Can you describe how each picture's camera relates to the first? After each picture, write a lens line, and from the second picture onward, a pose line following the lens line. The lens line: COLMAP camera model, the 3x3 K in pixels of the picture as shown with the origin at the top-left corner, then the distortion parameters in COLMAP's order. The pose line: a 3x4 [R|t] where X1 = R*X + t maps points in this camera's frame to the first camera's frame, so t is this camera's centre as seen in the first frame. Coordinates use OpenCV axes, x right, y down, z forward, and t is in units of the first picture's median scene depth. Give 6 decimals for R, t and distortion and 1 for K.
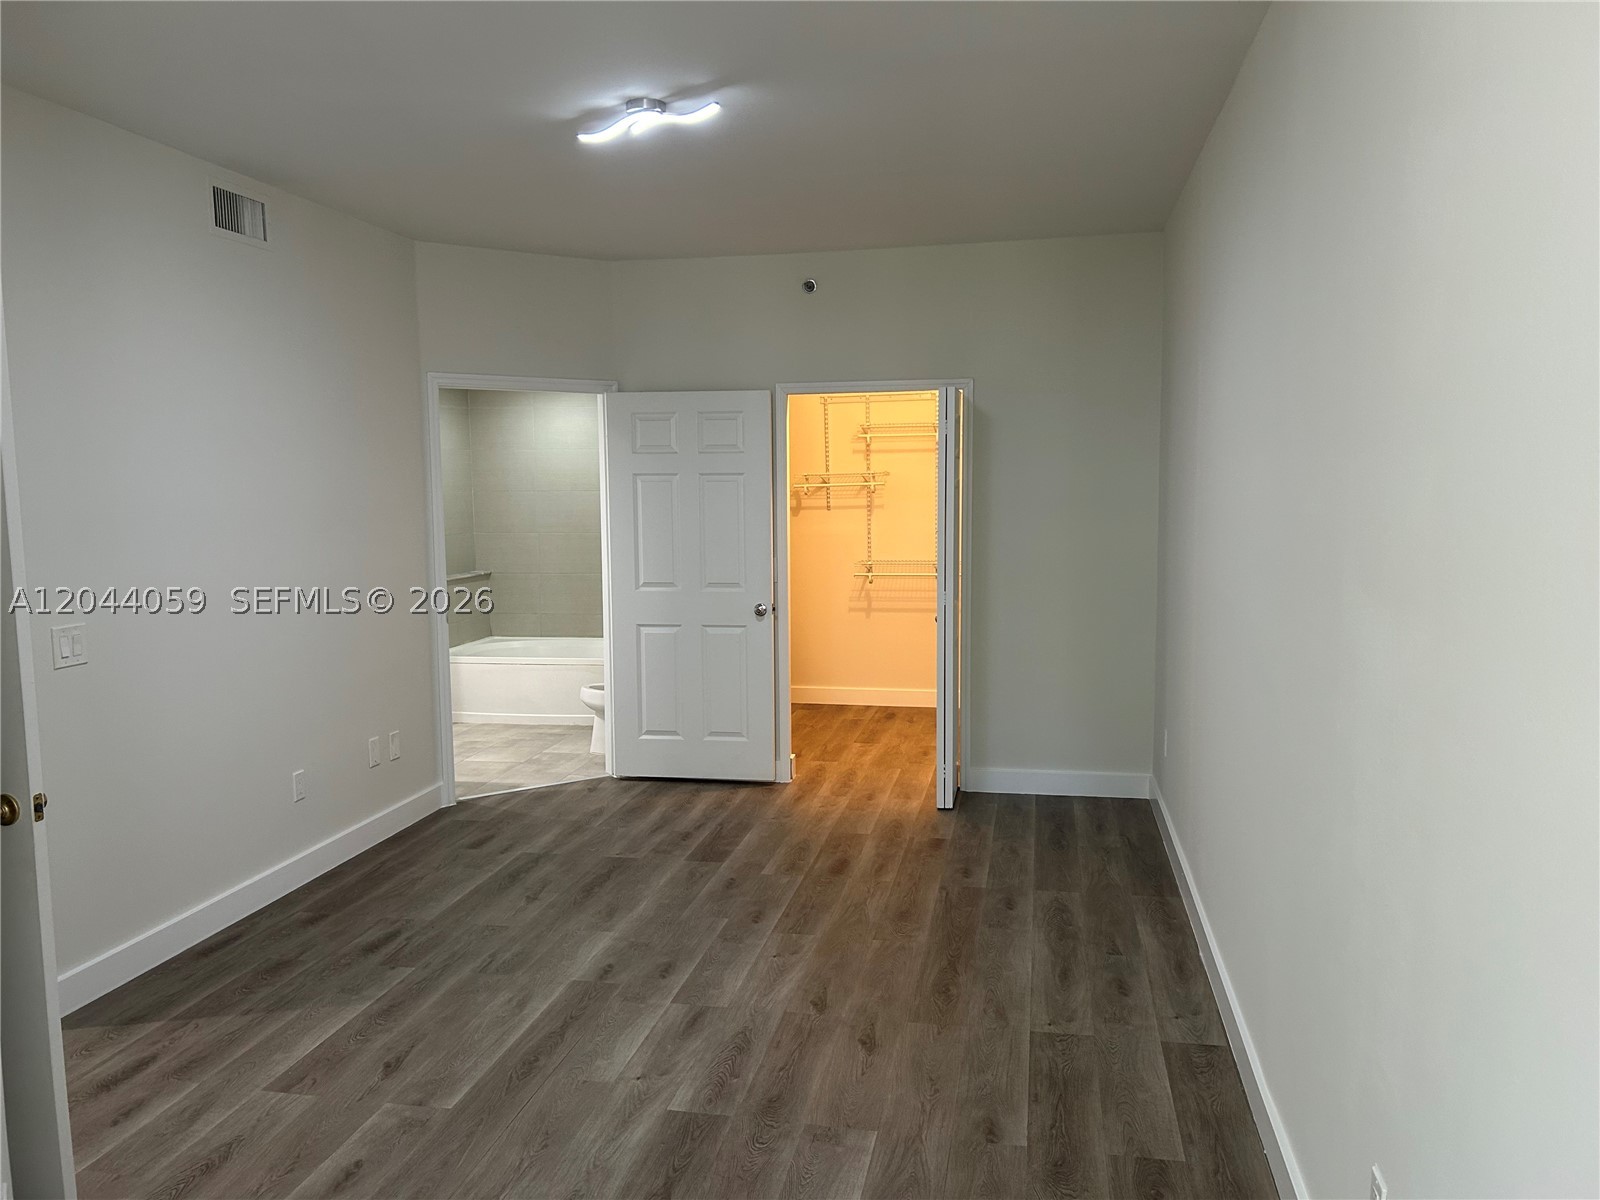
lens RADIAL K [[1206.5, 0, 786.8], [0, 1206.5, 587.0], [0, 0, 1]] dist [0.051436, -0.046349]
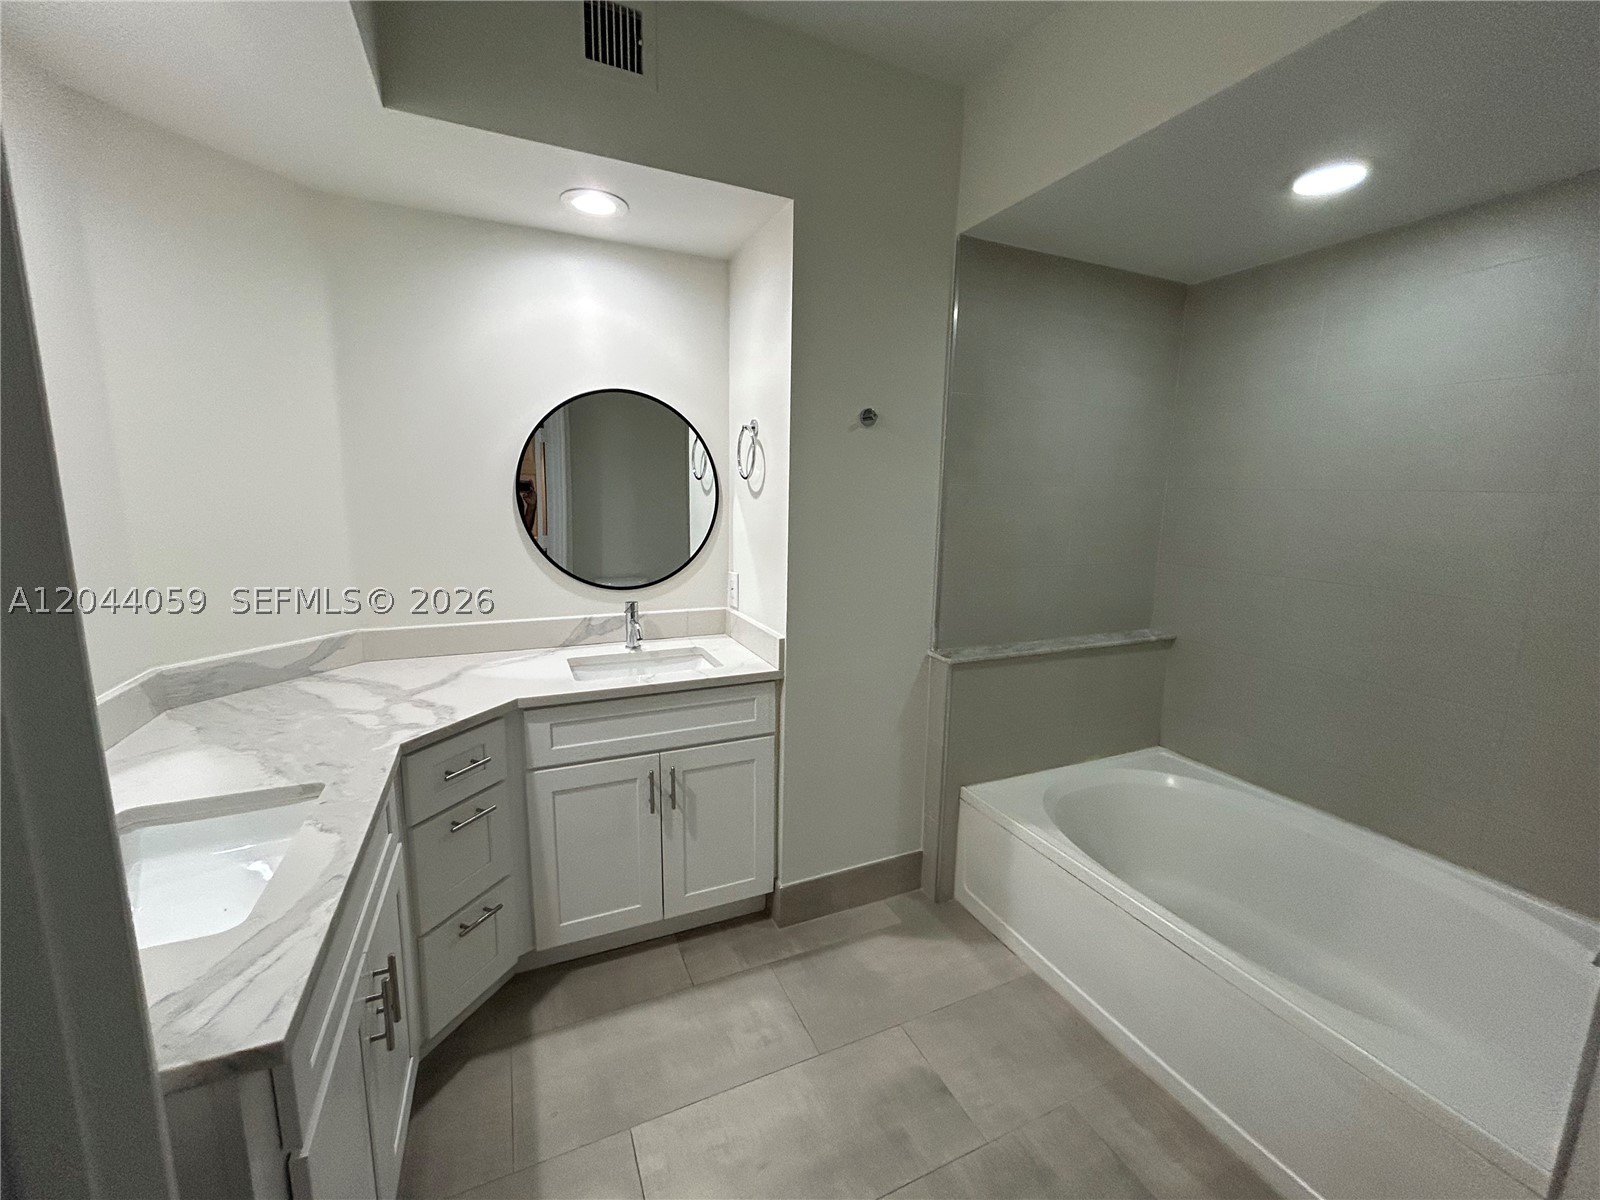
lens RADIAL K [[648.8, 0, 803.5], [0, 648.8, 600.2], [0, 0, 1]] dist [0.003054, 0.000996]
pose [[0.587687, 0.153016, -0.794487, -0.221055], [-0.095622, 0.988207, 0.119594, -0.093038], [0.803418, 0.005687, 0.595388, 1.363707]]
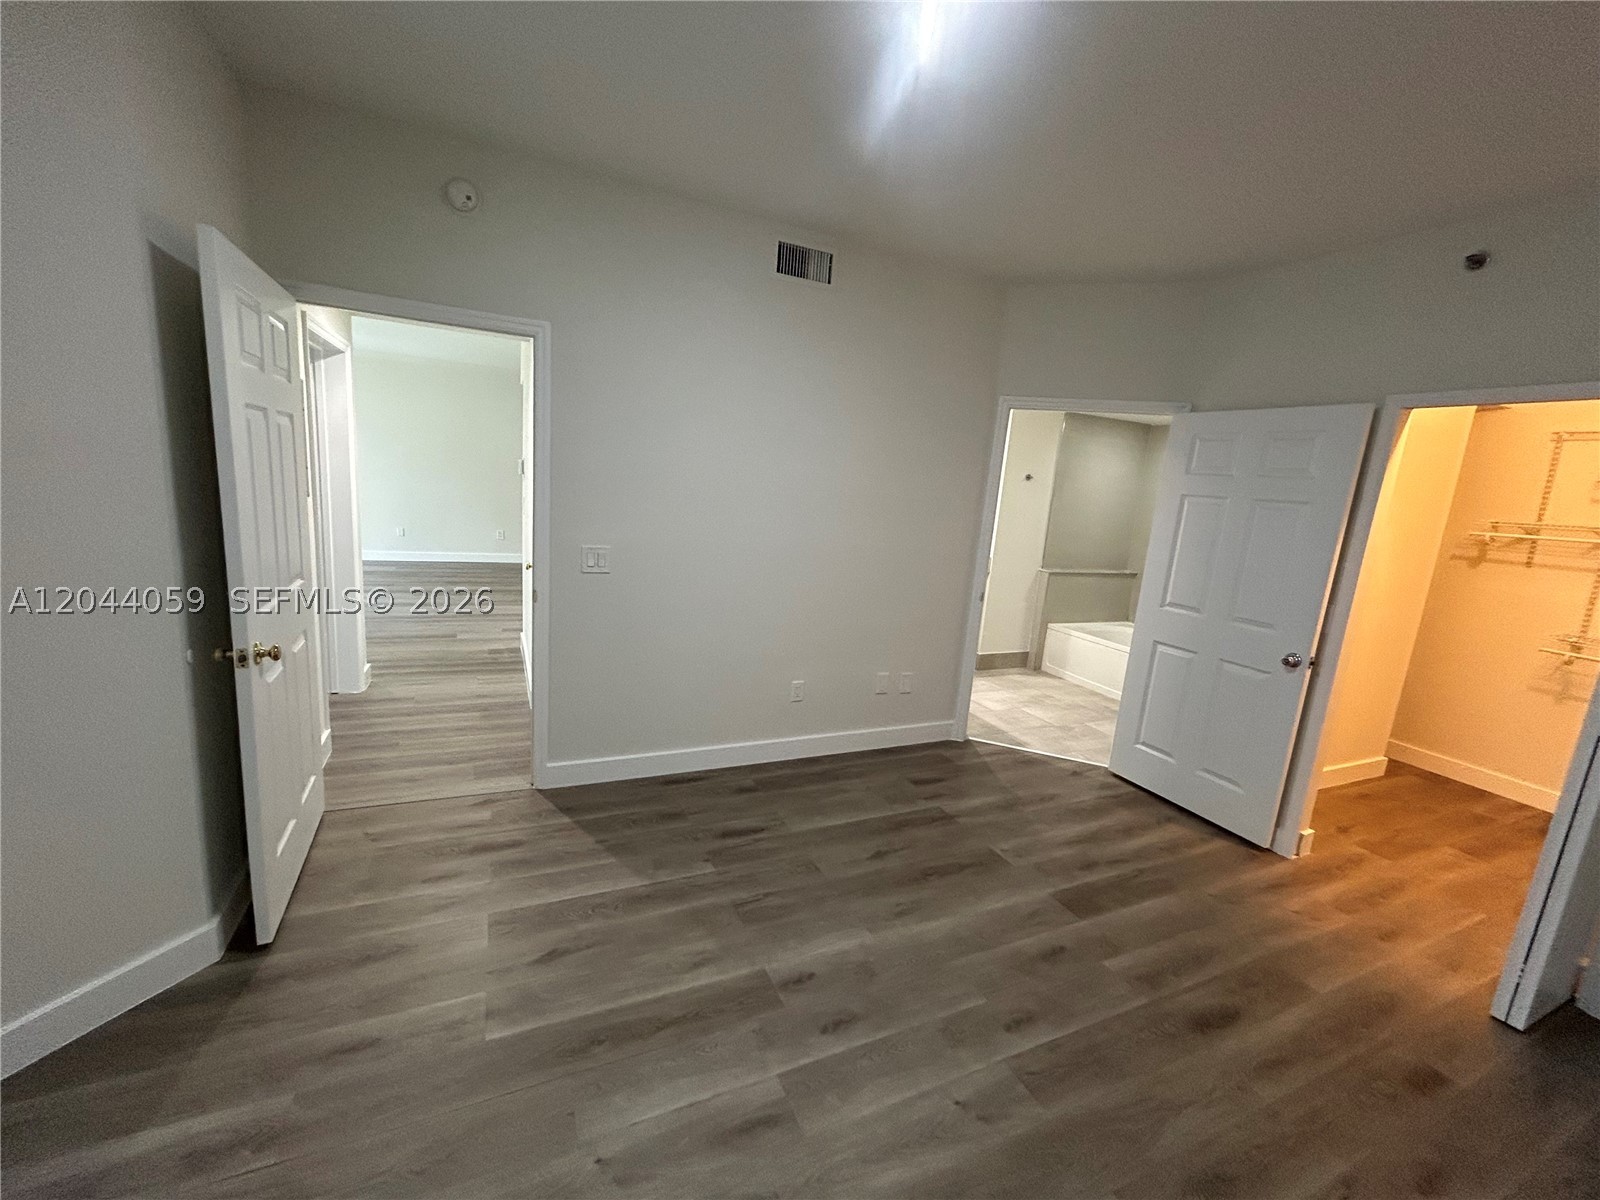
lens RADIAL K [[648.8, 0, 800.2], [0, 648.8, 593.0], [0, 0, 1]] dist [0.003054, 0.000996]
pose [[0.592419, 0.198641, -0.780757, 0.172357], [-0.156830, 0.979021, 0.130085, -0.047402], [0.790218, 0.045381, 0.611143, 0.592179]]
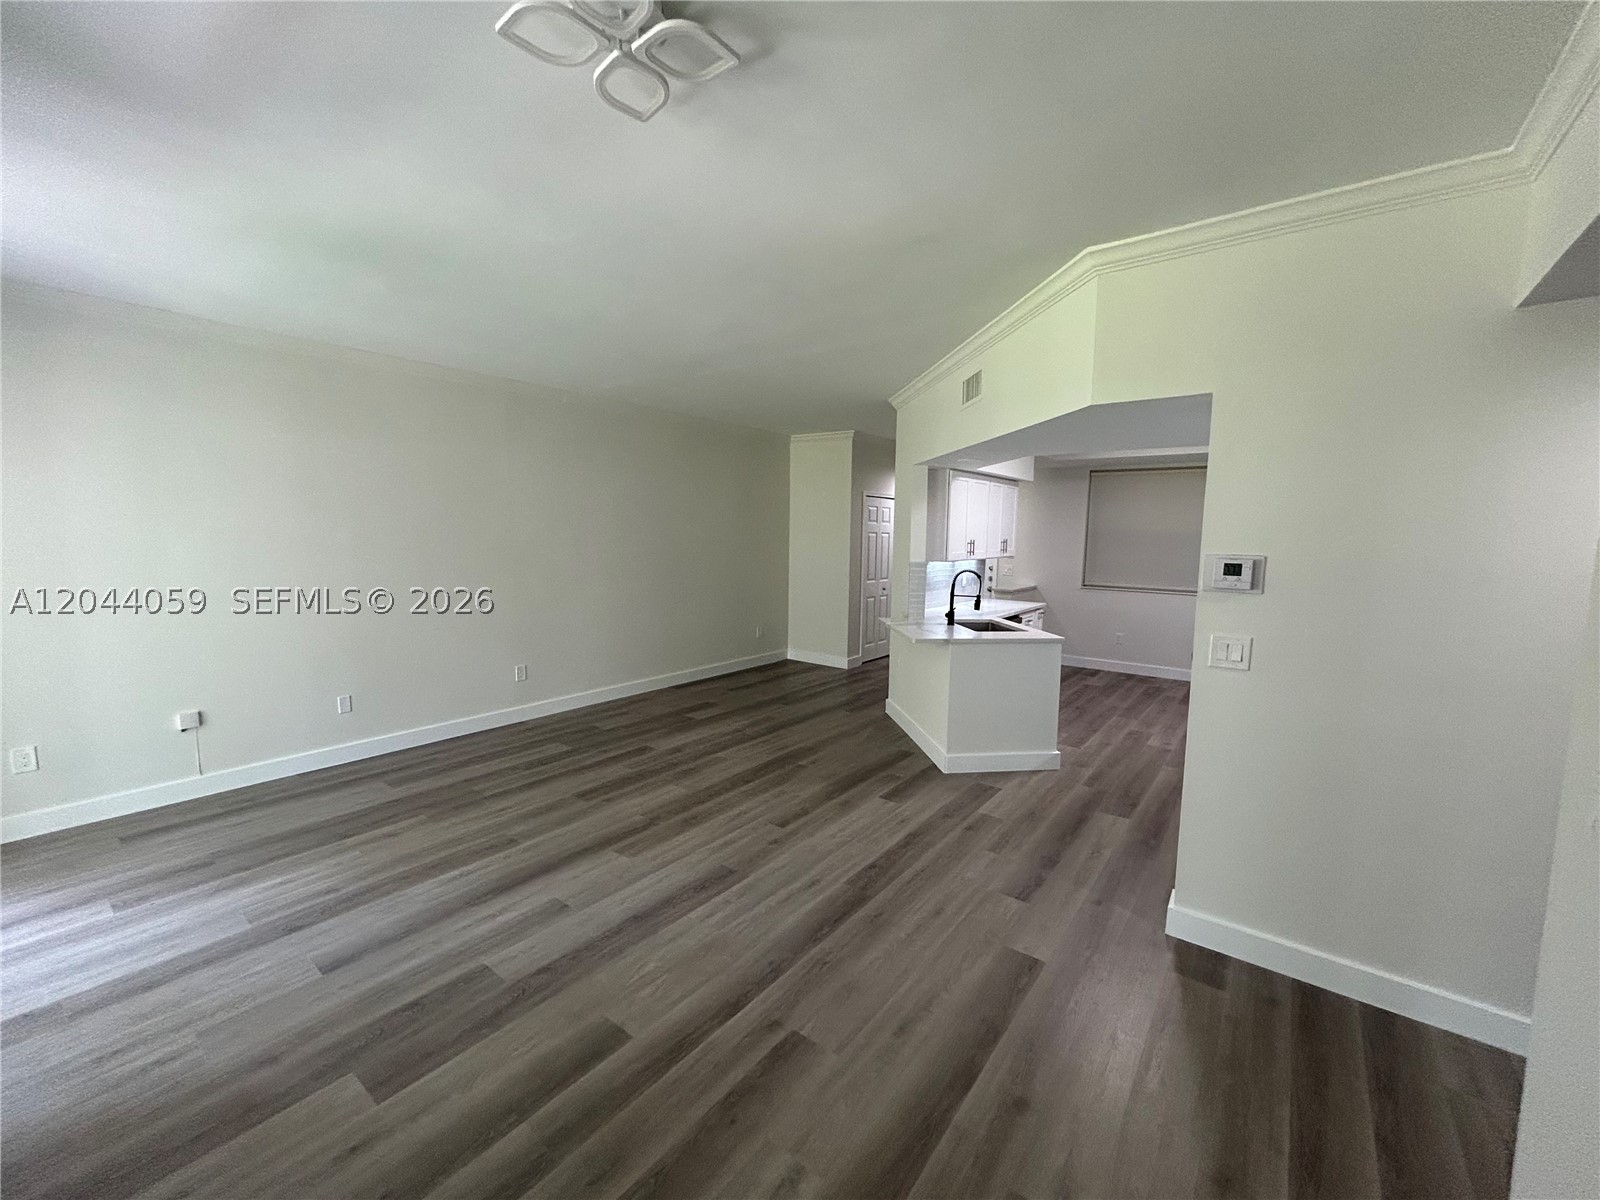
lens RADIAL K [[648.8, 0, 800.7], [0, 648.8, 599.5], [0, 0, 1]] dist [0.003054, 0.000996]
pose [[0.897707, 0.072864, -0.434526, -1.124908], [-0.061620, 0.997301, 0.039930, -0.019081], [0.436262, -0.009070, 0.899774, 0.248527]]
